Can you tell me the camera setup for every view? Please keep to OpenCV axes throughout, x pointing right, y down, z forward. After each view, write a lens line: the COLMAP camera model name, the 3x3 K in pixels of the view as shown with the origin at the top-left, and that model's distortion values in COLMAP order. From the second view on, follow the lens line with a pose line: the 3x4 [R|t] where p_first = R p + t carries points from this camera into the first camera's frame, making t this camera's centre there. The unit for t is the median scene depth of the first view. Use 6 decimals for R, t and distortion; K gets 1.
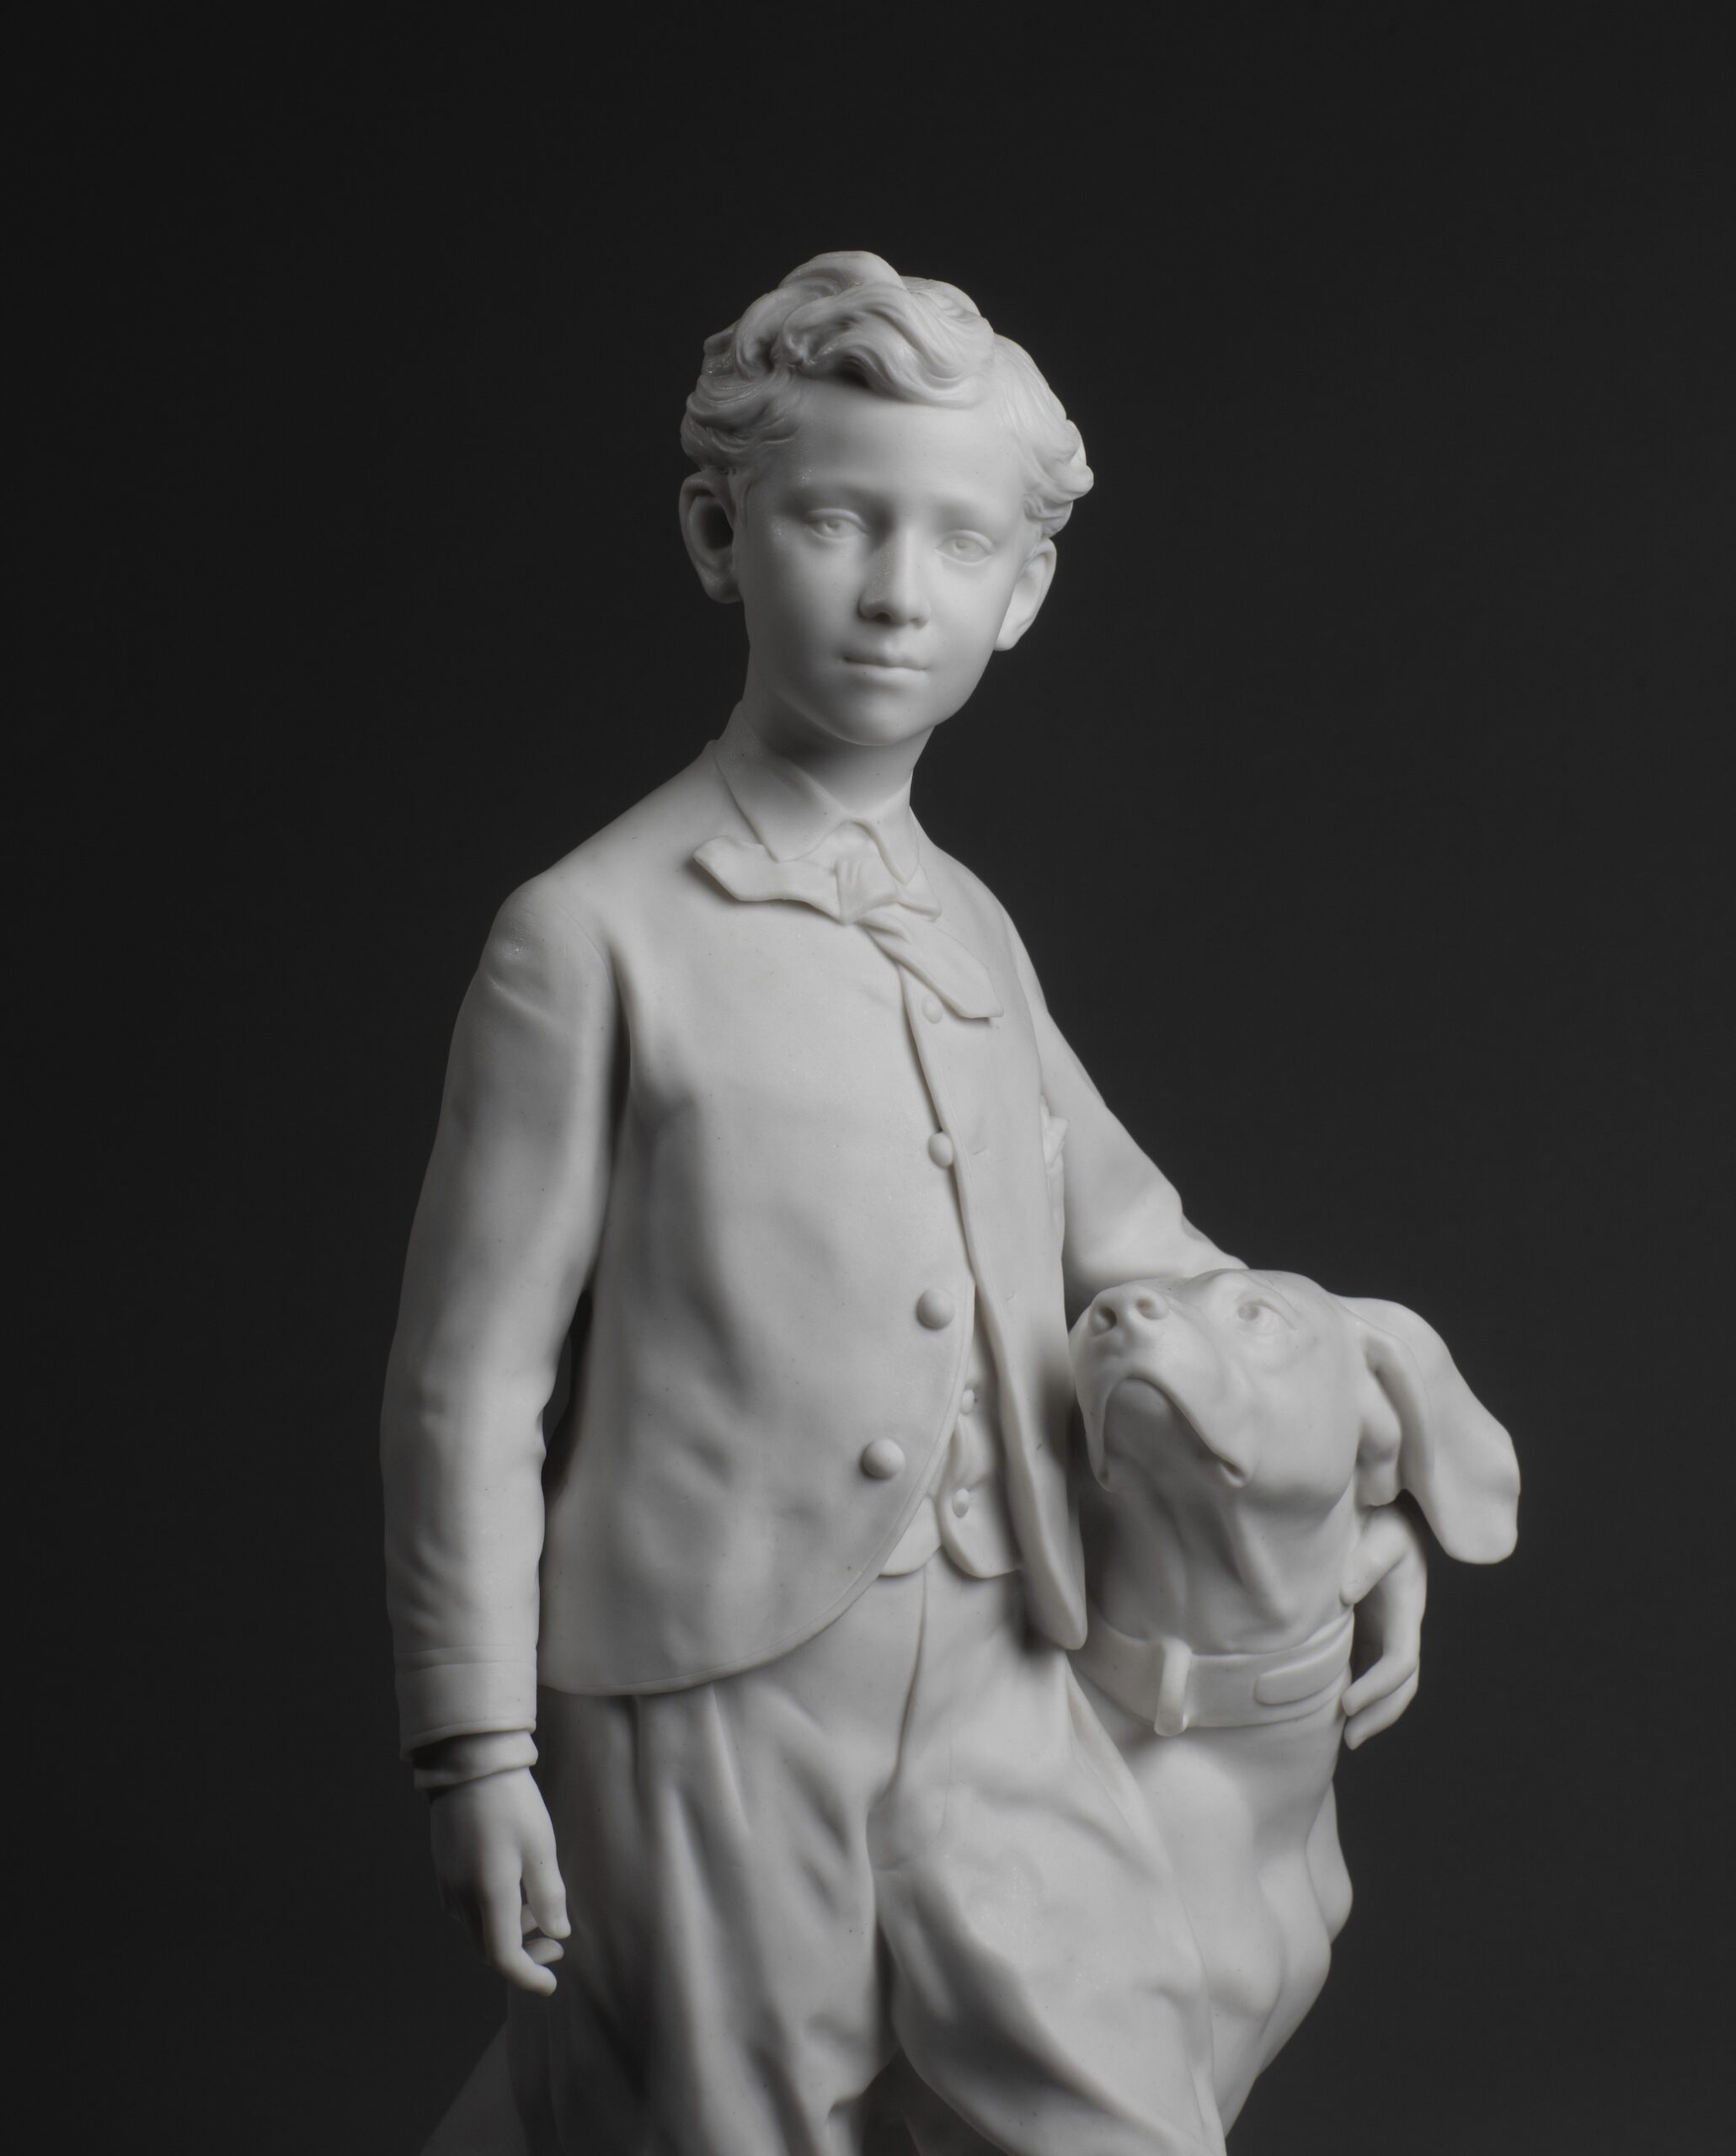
lens RADIAL K [[6211.3, 0, 871.7], [0, 6211.3, 1078.2], [0, 0, 1]] dist [-0.305021, 0.000000]
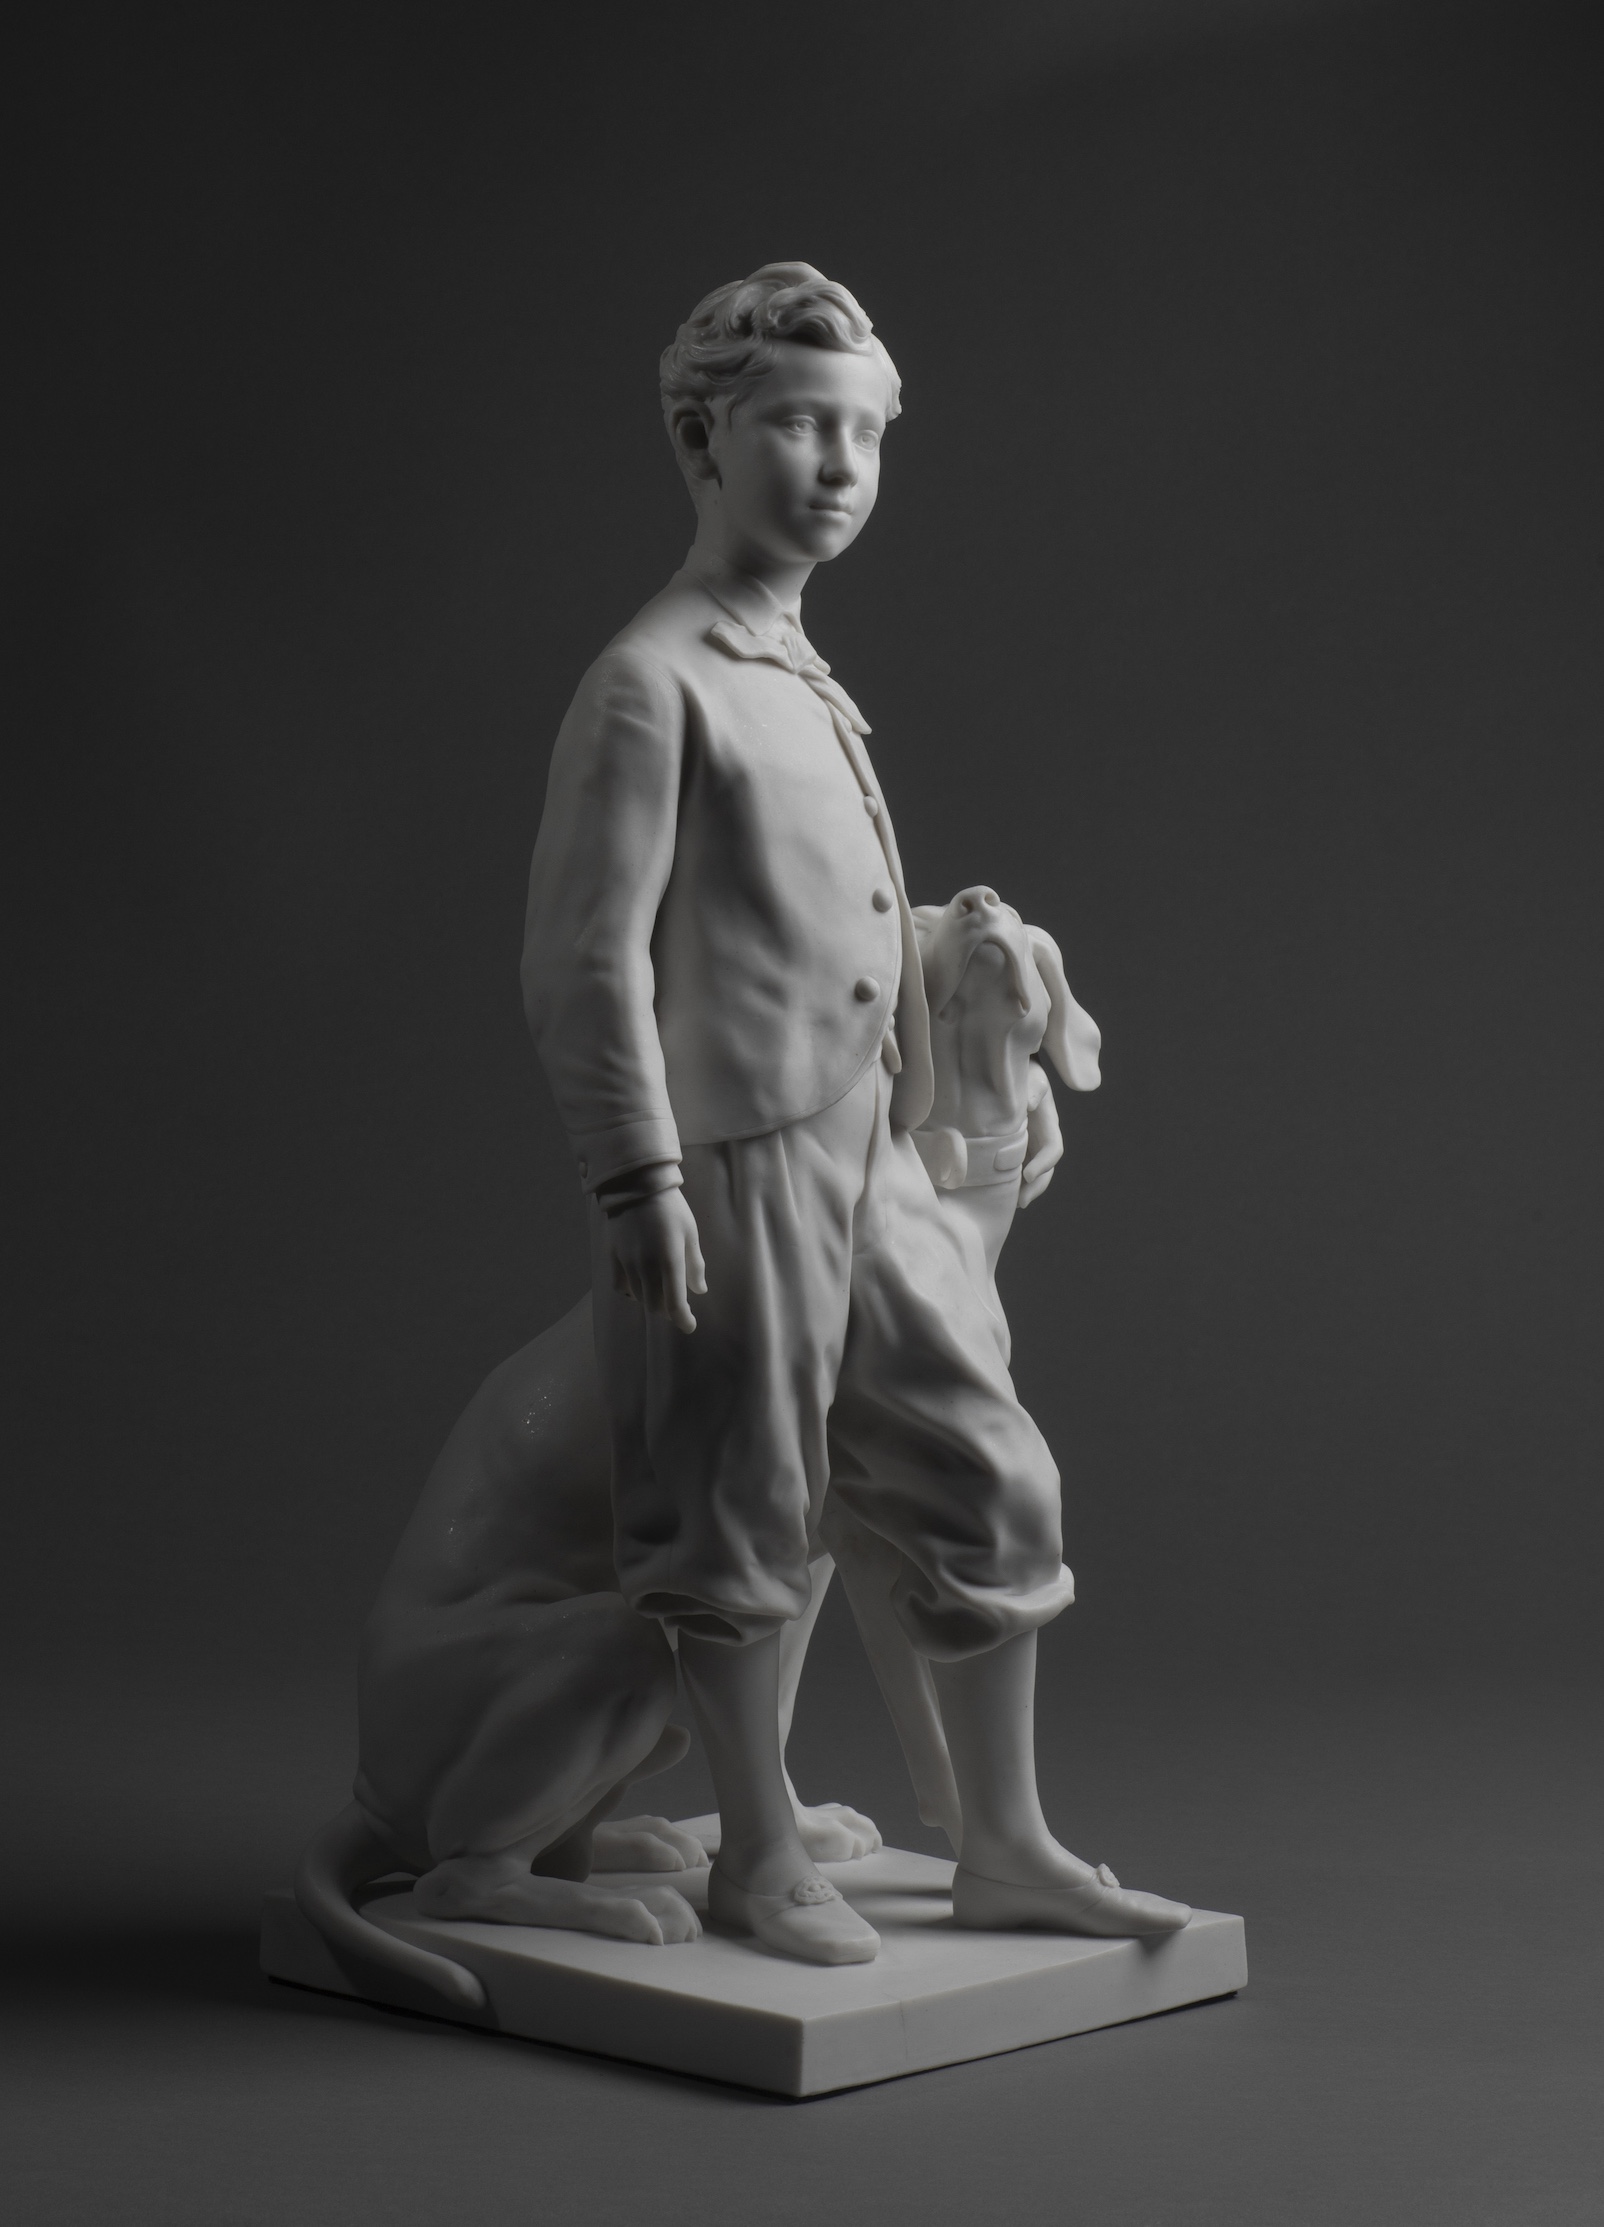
lens RADIAL K [[7701.4, 0, 798.0], [0, 7701.4, 1117.0], [0, 0, 1]] dist [-0.271662, 0.000000]
pose [[0.907296, -0.034560, 0.419070, -0.863479], [0.064264, 0.996305, -0.056970, 0.208578], [-0.415553, 0.078620, 0.906165, -0.829230]]
